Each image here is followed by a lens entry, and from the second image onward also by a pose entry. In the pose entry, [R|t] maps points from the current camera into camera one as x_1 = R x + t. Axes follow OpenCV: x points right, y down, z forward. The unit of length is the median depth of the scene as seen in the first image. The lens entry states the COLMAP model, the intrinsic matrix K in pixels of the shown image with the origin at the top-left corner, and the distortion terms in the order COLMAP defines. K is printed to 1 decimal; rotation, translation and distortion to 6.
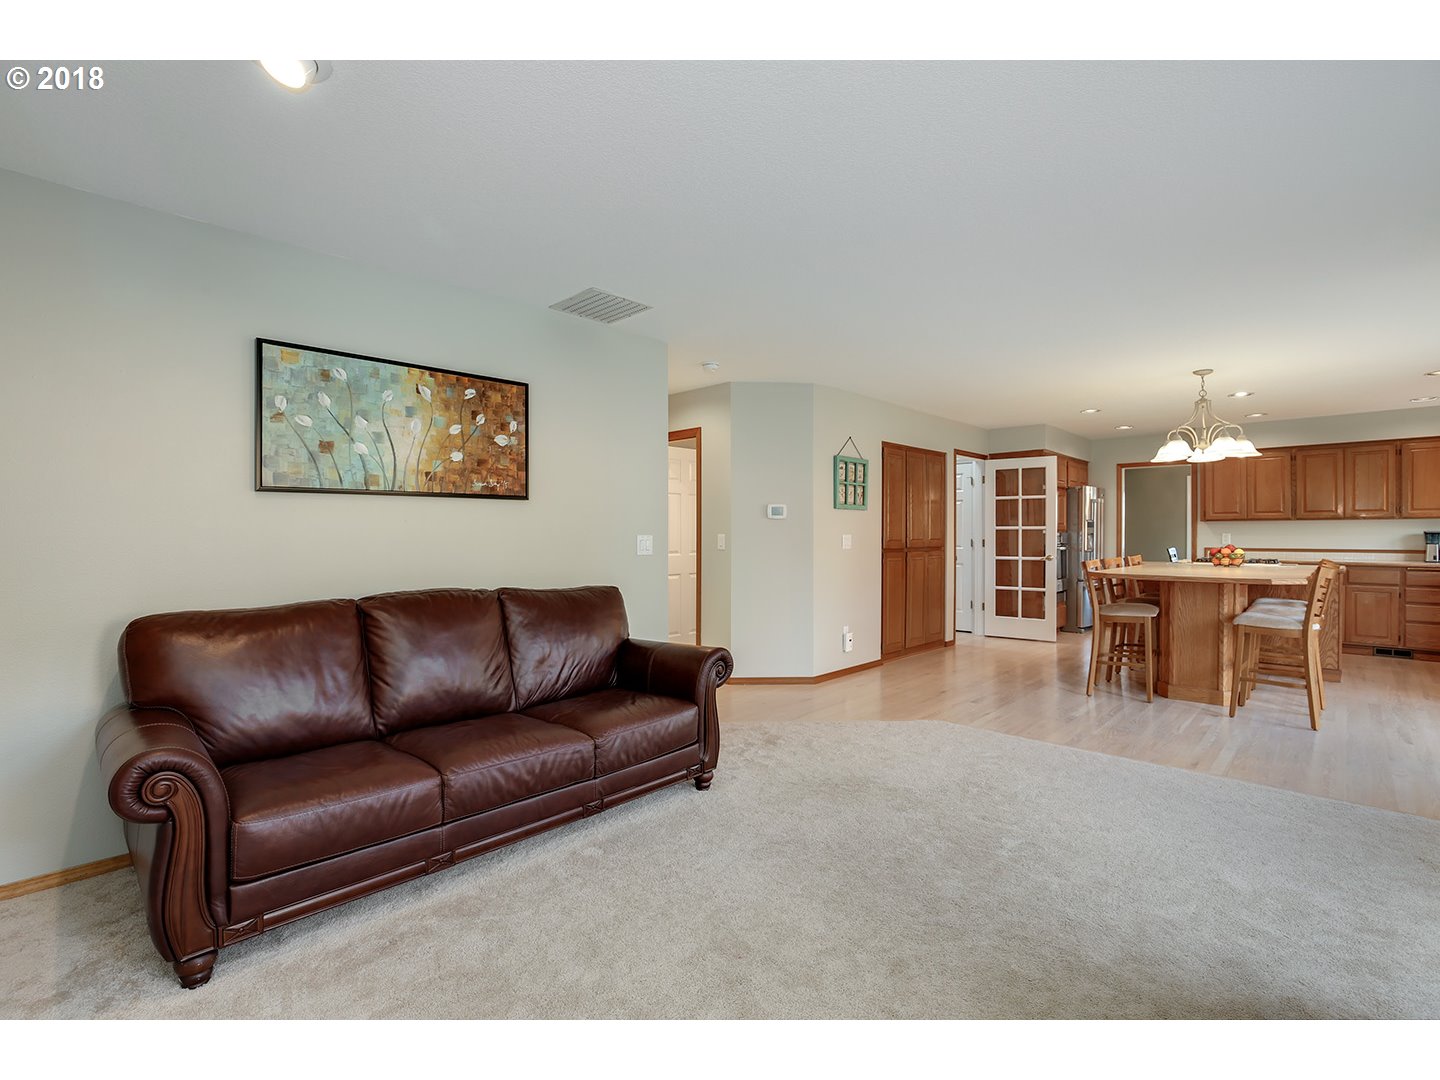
lens RADIAL K [[673.2, 0, 717.2], [0, 673.2, 537.3], [0, 0, 1]] dist [-0.024750, 0.000194]
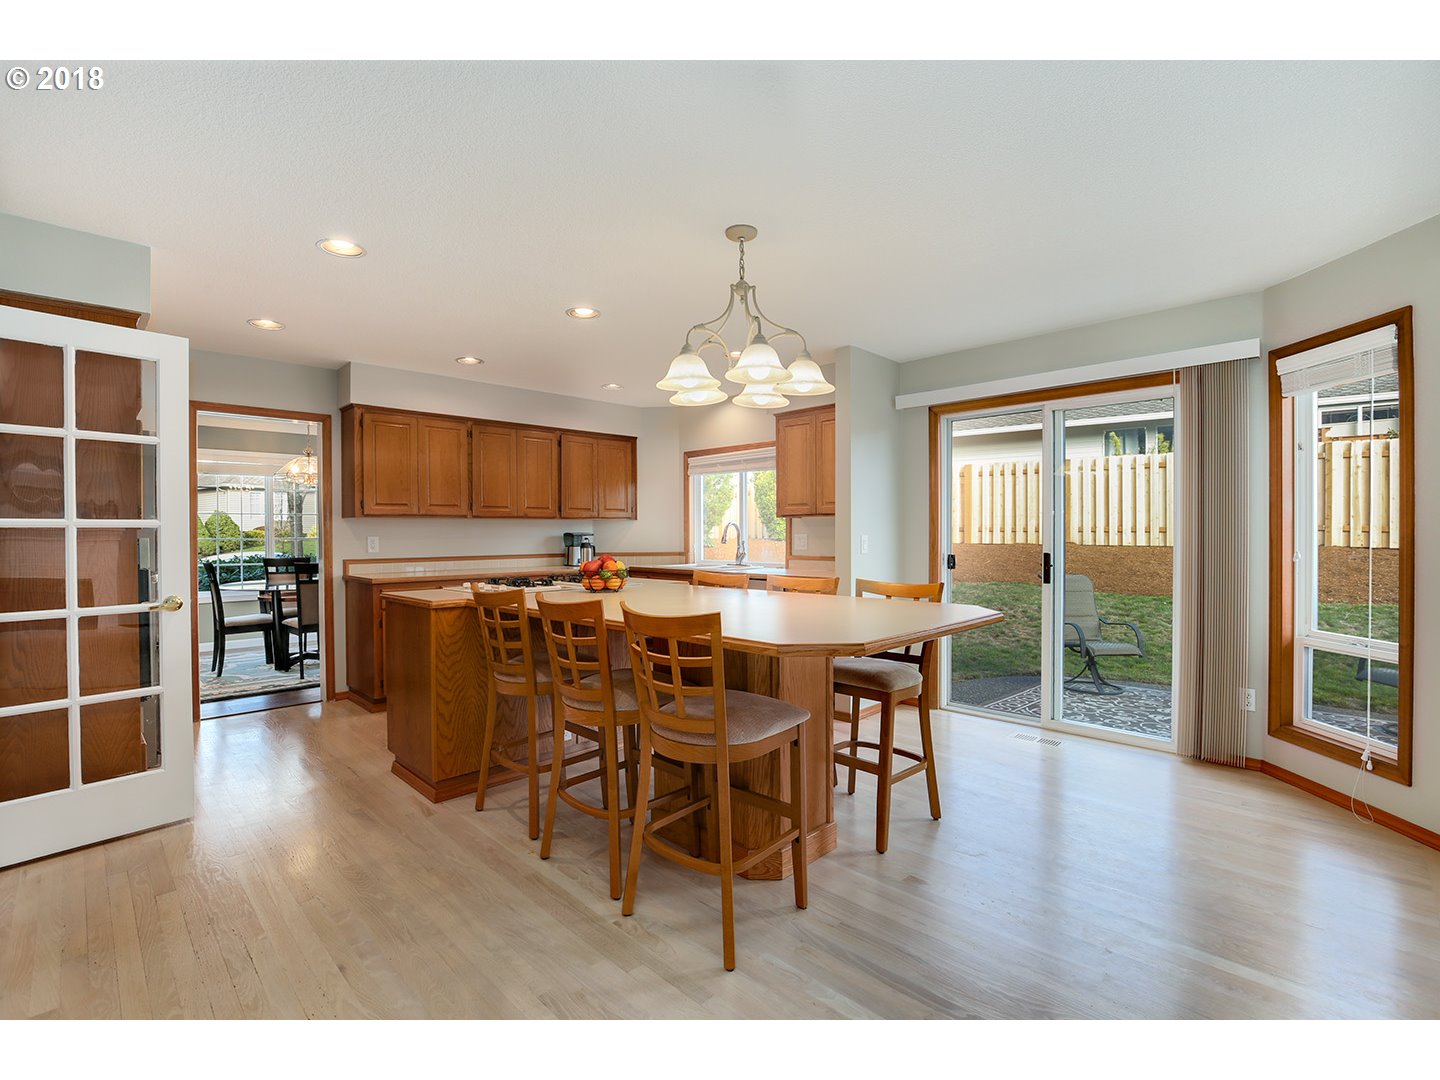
lens RADIAL K [[673.2, 0, 724.3], [0, 673.2, 537.9], [0, 0, 1]] dist [-0.024750, 0.000194]
pose [[0.014092, -0.006356, 0.999880, 0.126511], [0.011045, 0.999920, 0.006200, -0.005263], [-0.999840, 0.010956, 0.014161, 0.680666]]
